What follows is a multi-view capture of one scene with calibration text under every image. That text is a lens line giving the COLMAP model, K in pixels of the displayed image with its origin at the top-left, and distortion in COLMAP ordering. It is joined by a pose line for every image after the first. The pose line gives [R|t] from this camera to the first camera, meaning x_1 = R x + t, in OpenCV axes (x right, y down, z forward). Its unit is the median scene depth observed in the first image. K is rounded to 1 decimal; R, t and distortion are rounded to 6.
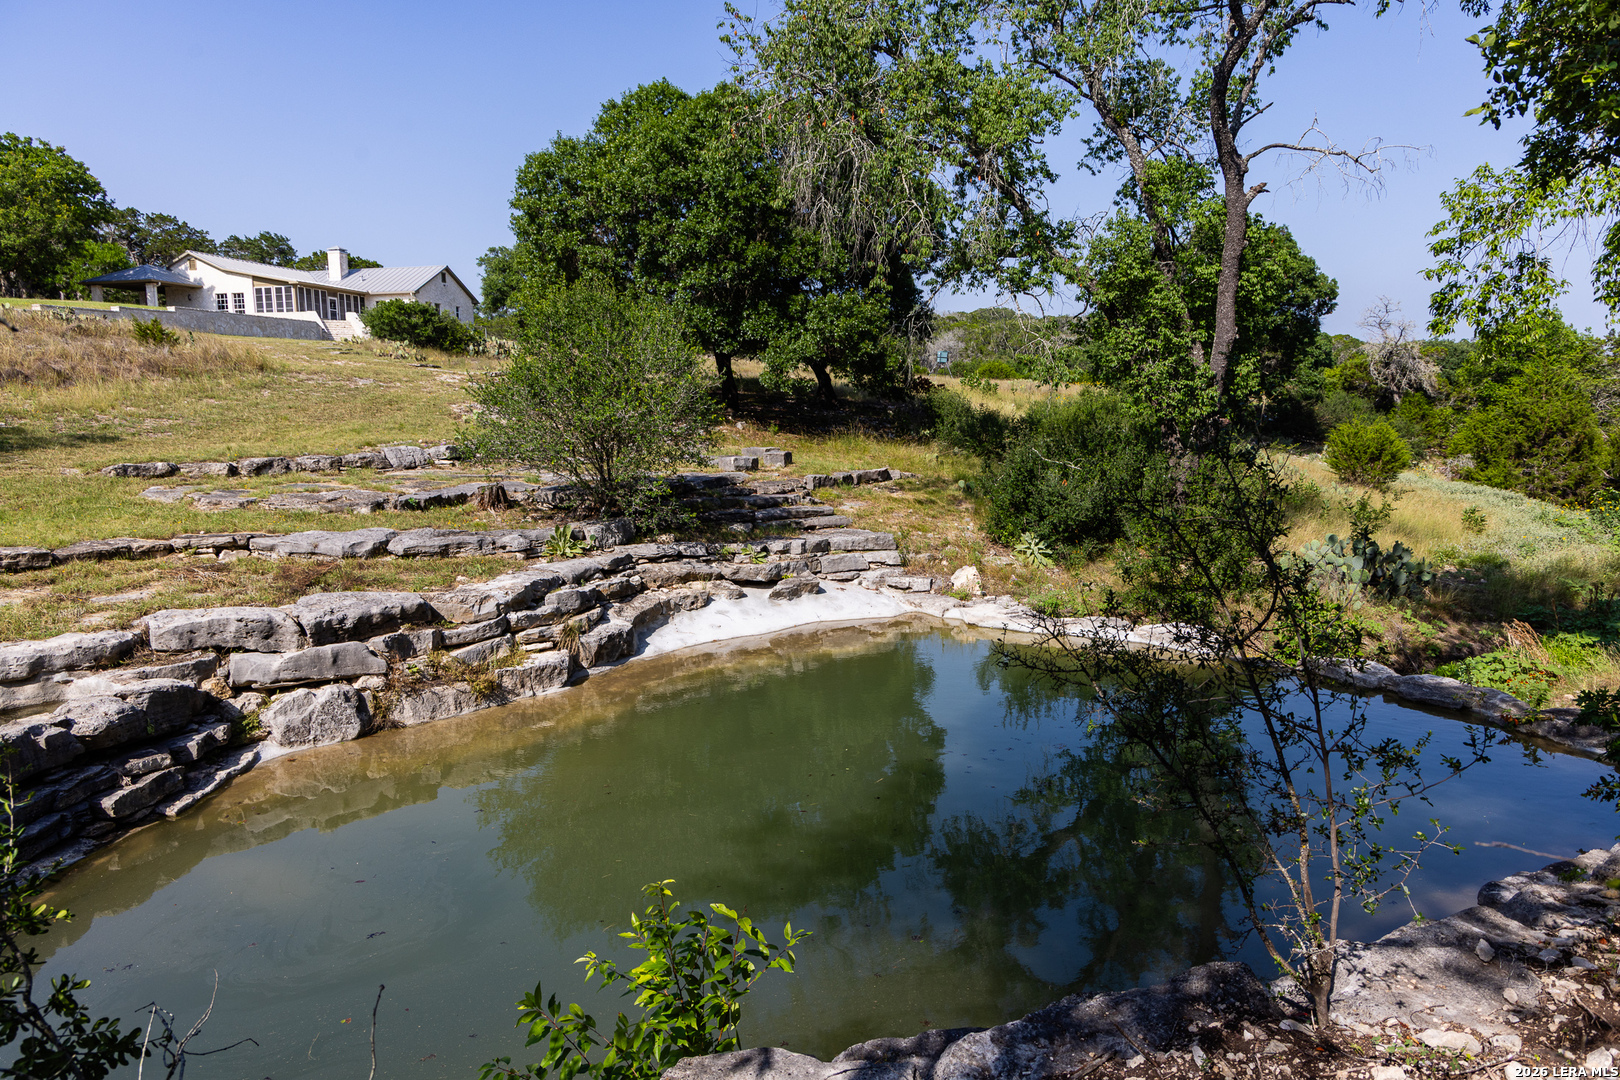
lens RADIAL K [[1090.5, 0, 804.0], [0, 1090.5, 541.9], [0, 0, 1]] dist [-0.000100, -0.002220]
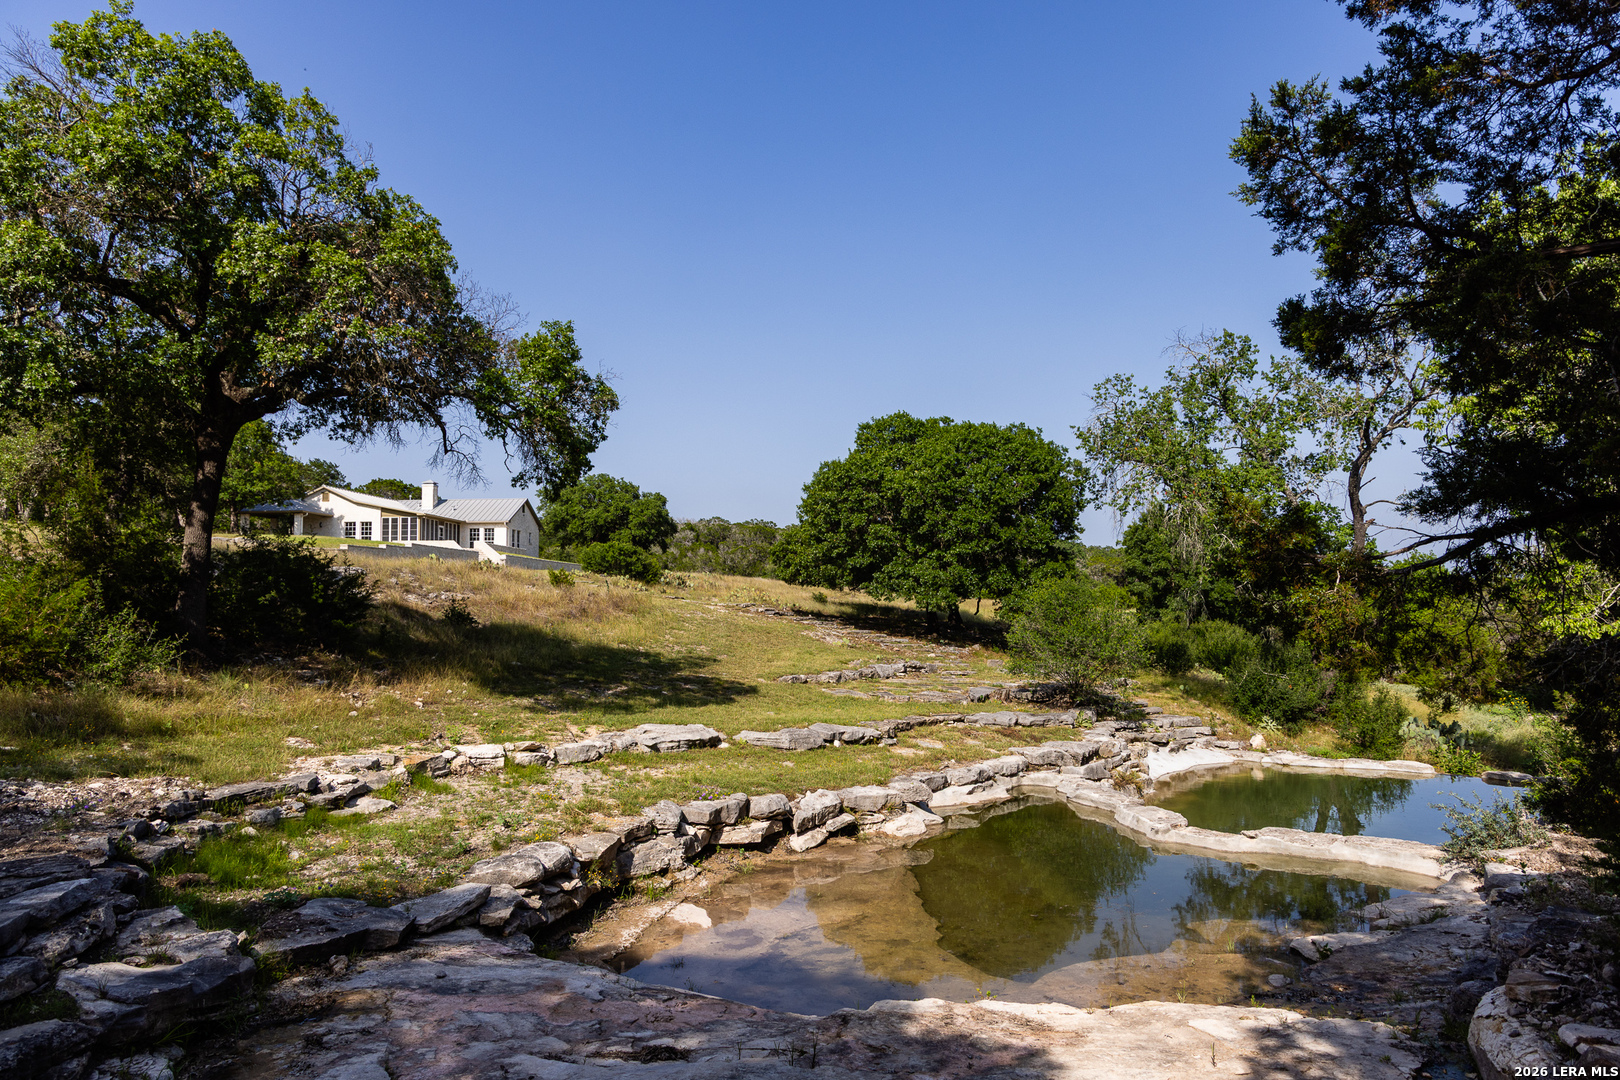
lens RADIAL K [[1090.5, 0, 813.5], [0, 1090.5, 545.1], [0, 0, 1]] dist [-0.000100, -0.002220]
pose [[0.990965, 0.017296, 0.132998, -0.210052], [0.007607, 0.982804, -0.184494, 0.010779], [-0.133902, 0.183839, 0.973793, -0.177451]]
